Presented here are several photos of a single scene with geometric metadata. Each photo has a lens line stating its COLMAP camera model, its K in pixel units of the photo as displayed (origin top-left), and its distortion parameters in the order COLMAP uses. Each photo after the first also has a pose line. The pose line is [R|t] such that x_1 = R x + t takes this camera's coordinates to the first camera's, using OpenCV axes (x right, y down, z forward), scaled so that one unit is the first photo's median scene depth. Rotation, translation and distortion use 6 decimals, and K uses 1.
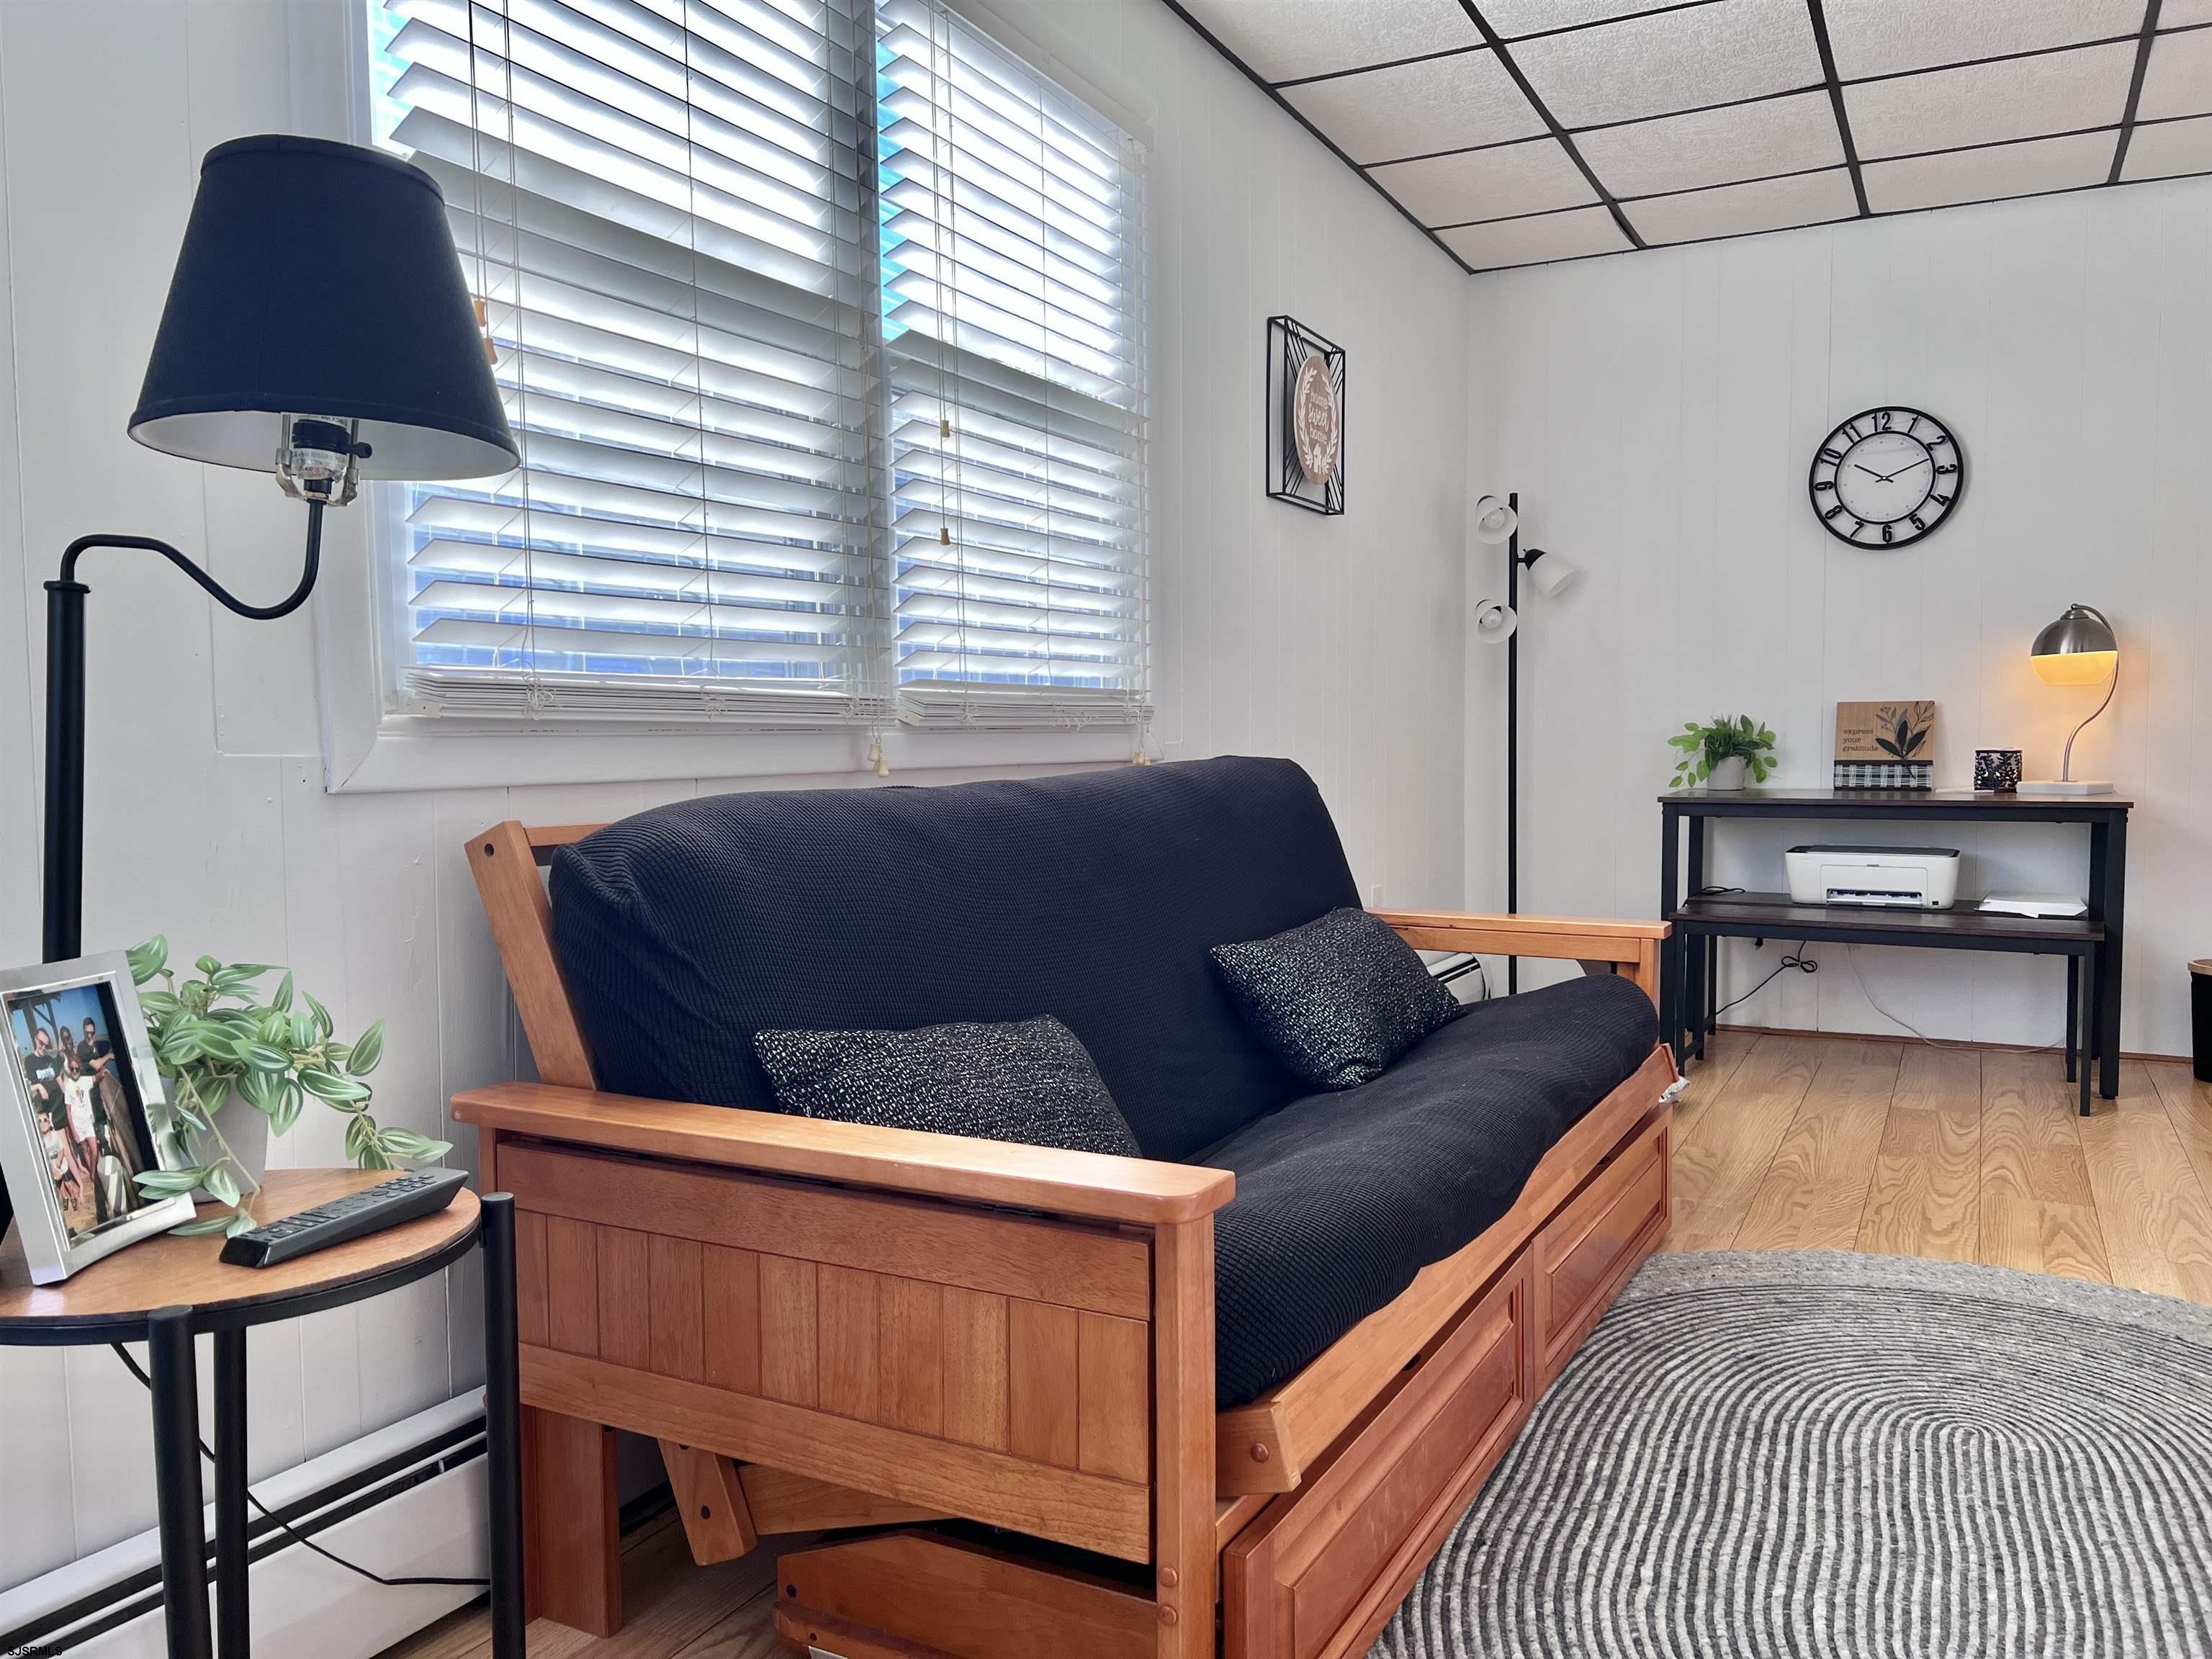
lens RADIAL K [[1651.1, 0, 1117.2], [0, 1651.1, 820.7], [0, 0, 1]] dist [0.062465, -0.075711]
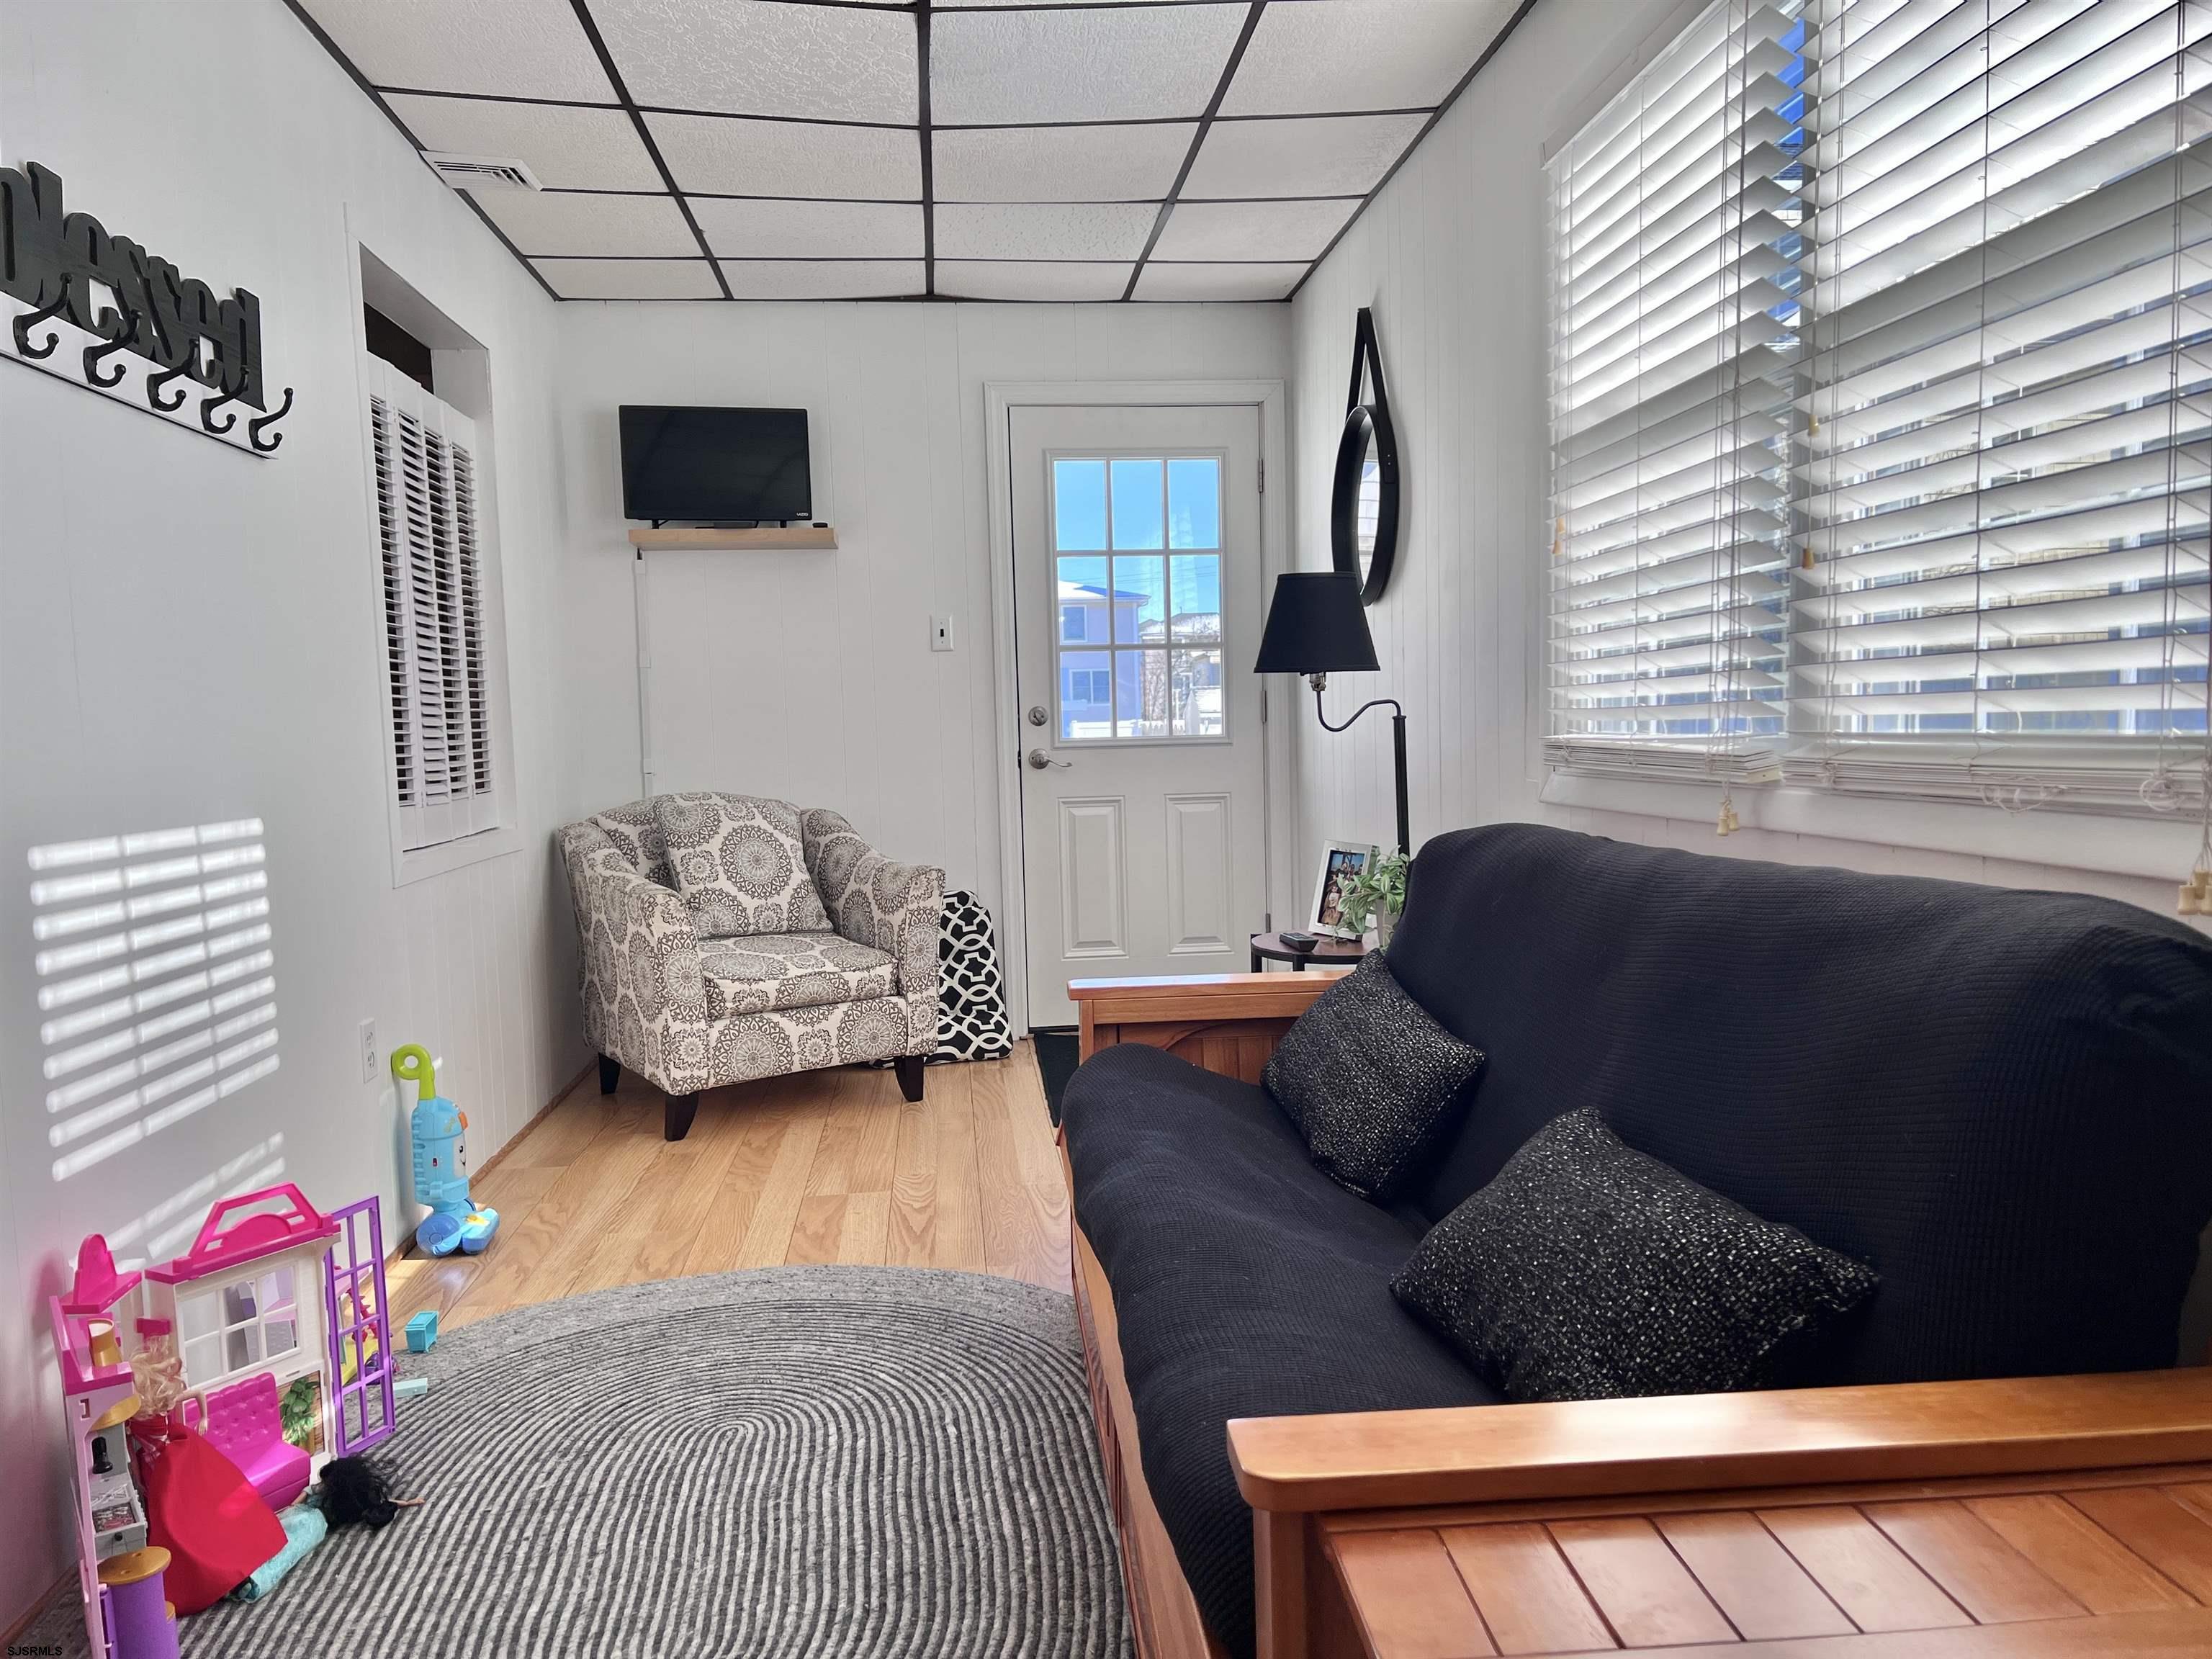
lens RADIAL K [[1651.1, 0, 1109.0], [0, 1651.1, 833.3], [0, 0, 1]] dist [0.062465, -0.075711]
pose [[-0.836271, 0.065670, -0.544370, 0.863844], [0.002639, 0.993273, 0.115769, -0.177904], [0.548310, 0.095378, -0.830818, 2.028878]]
